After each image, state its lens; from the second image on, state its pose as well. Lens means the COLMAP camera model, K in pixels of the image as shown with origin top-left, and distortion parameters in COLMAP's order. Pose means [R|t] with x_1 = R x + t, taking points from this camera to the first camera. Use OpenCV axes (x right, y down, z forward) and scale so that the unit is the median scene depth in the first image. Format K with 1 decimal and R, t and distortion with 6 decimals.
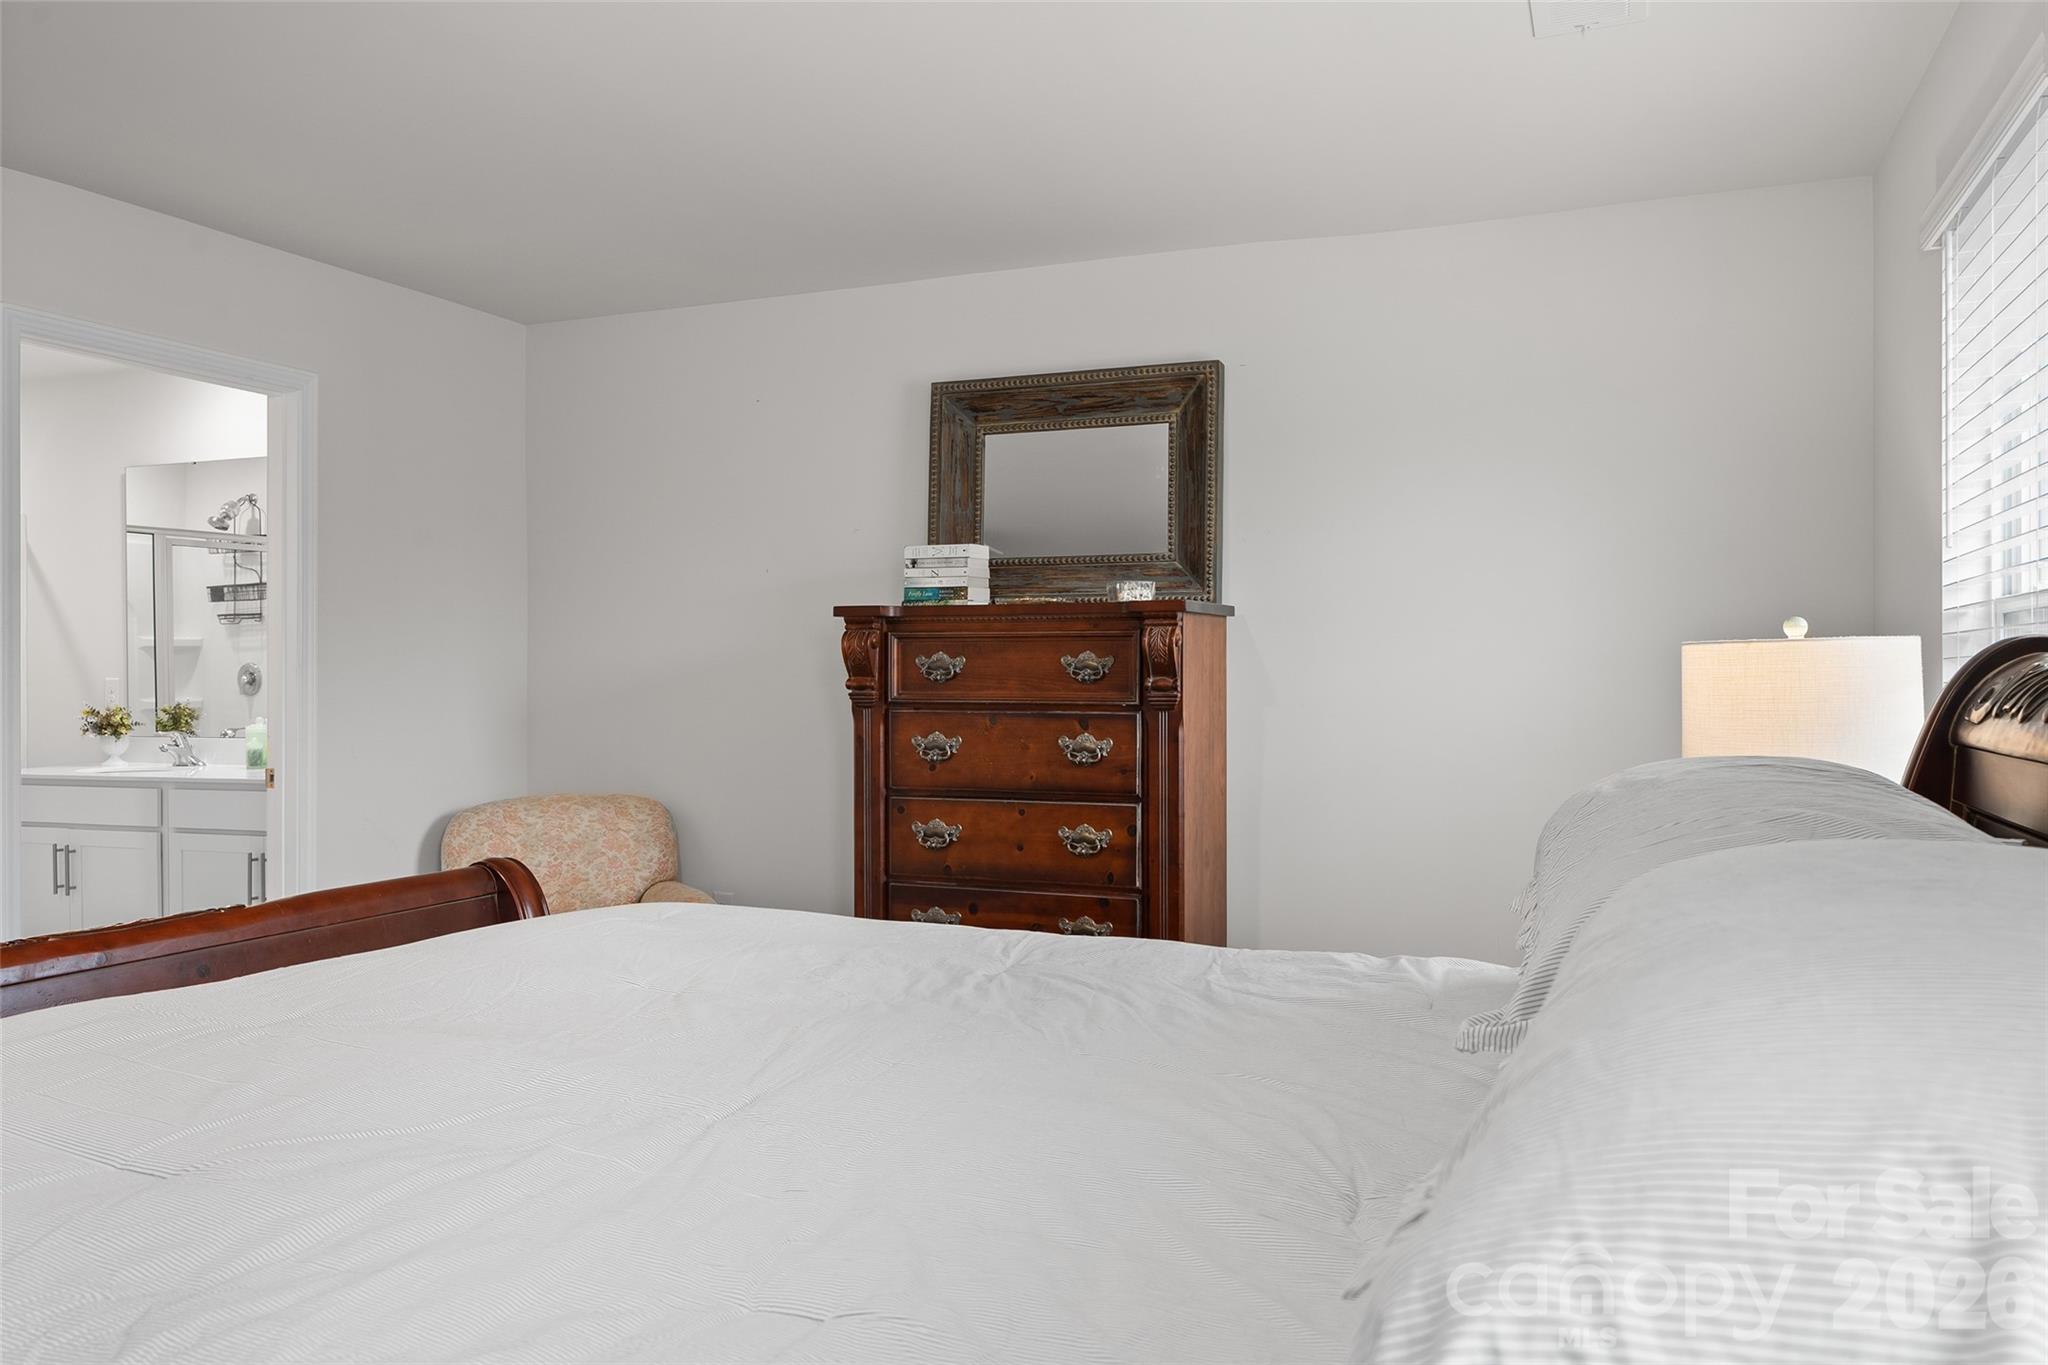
lens RADIAL K [[1523.4, 0, 1024.0], [0, 1523.4, 682.5], [0, 0, 1]] dist [0.005623, -0.000221]
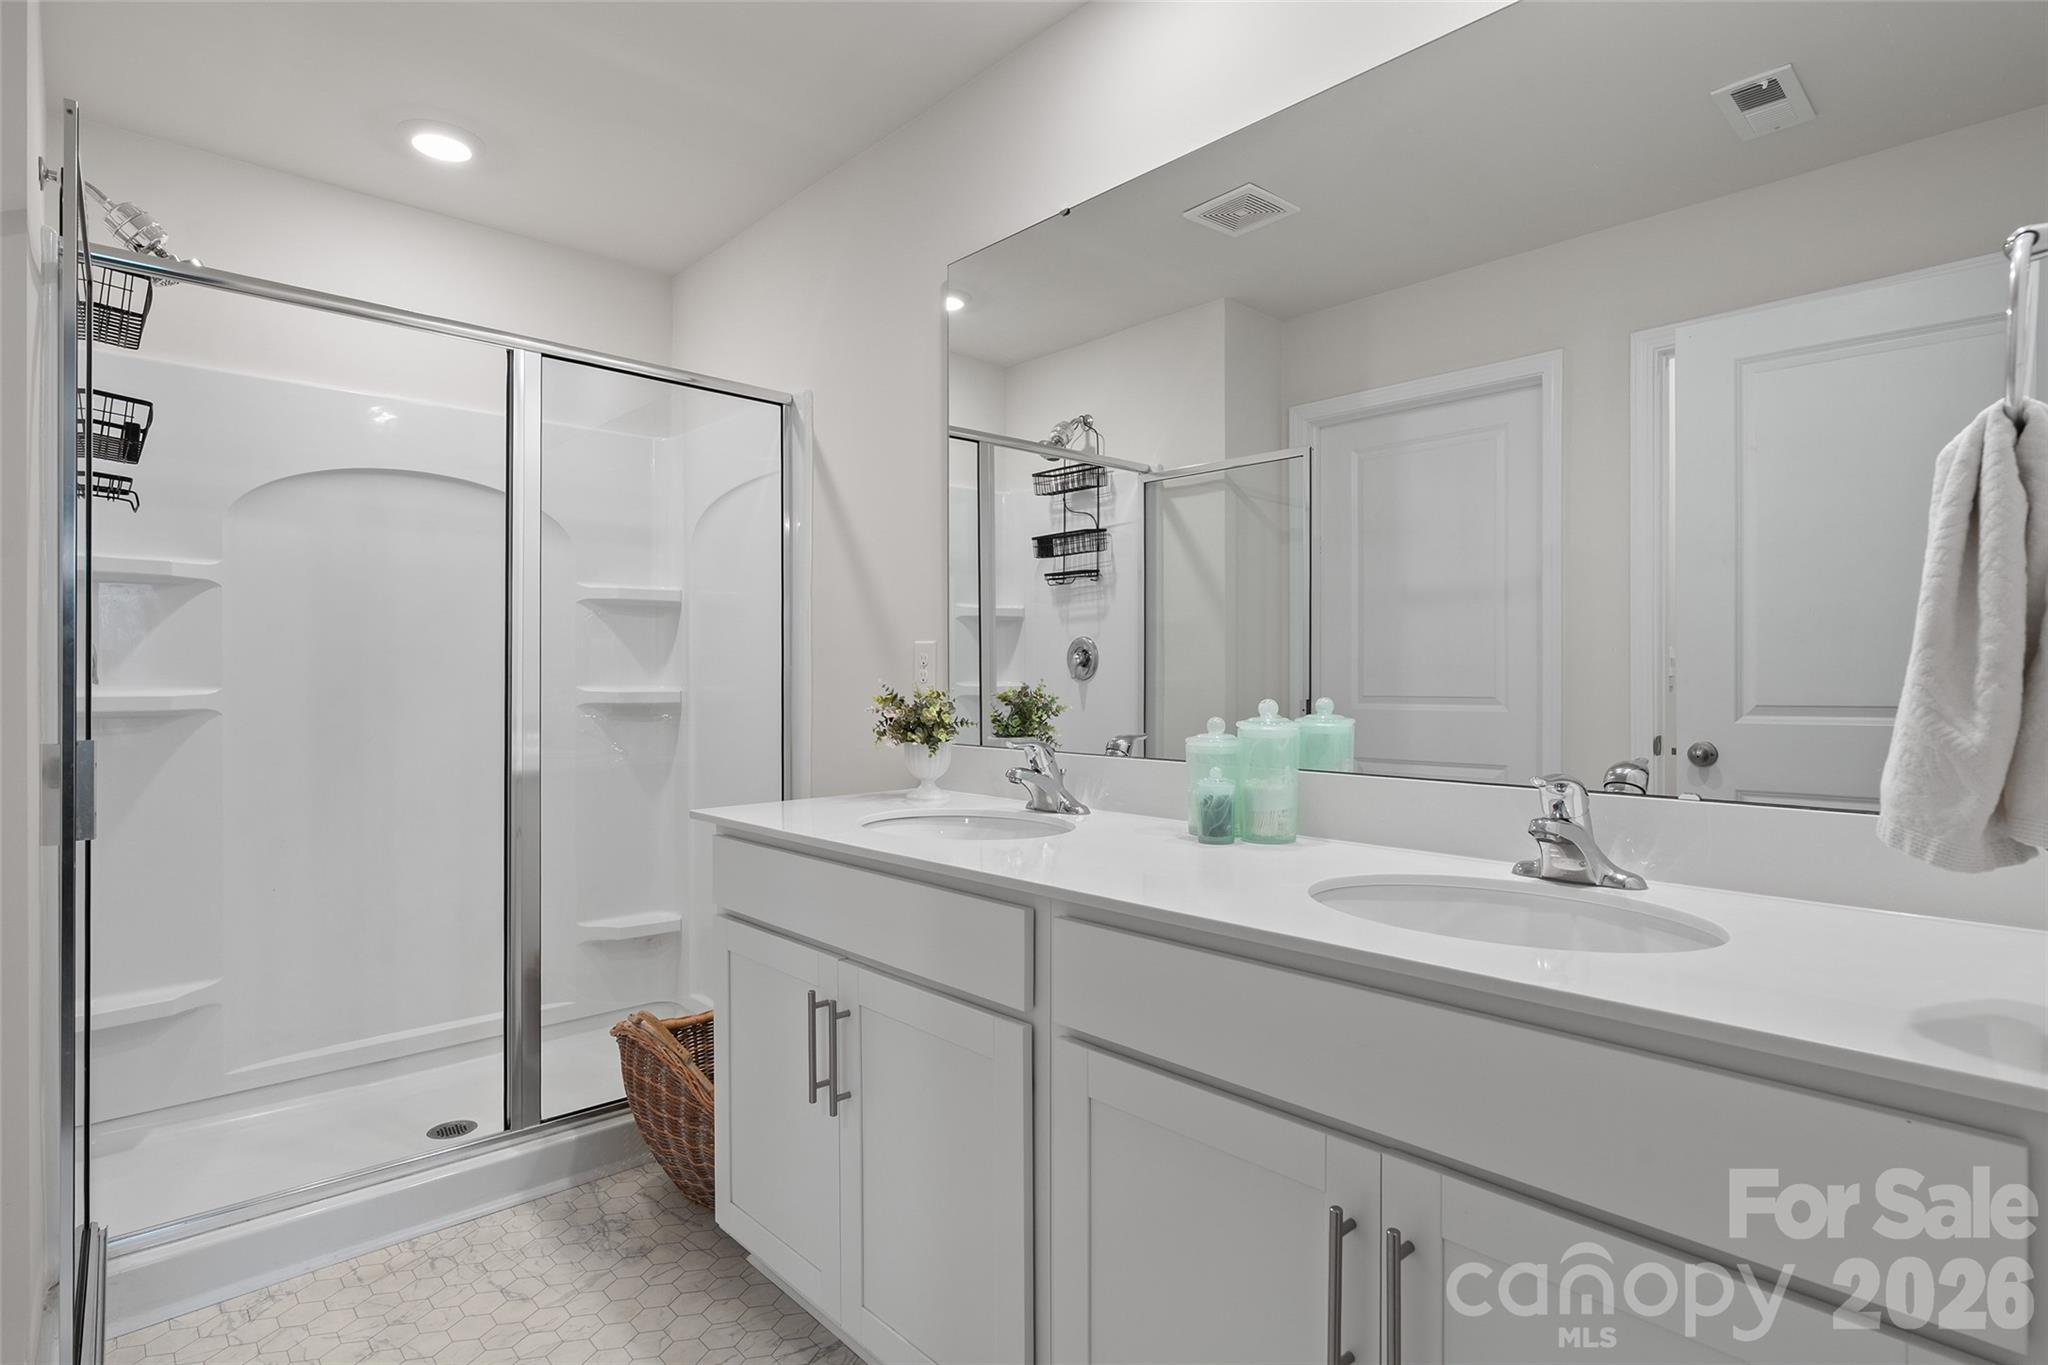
lens RADIAL K [[1025.5, 0, 1017.7], [0, 1025.5, 675.3], [0, 0, 1]] dist [0.000680, 0.000078]
pose [[0.900986, 0.006760, -0.433796, -0.397375], [-0.011070, 0.999911, -0.007410, 0.012562], [0.433707, 0.011479, 0.900981, 0.665655]]
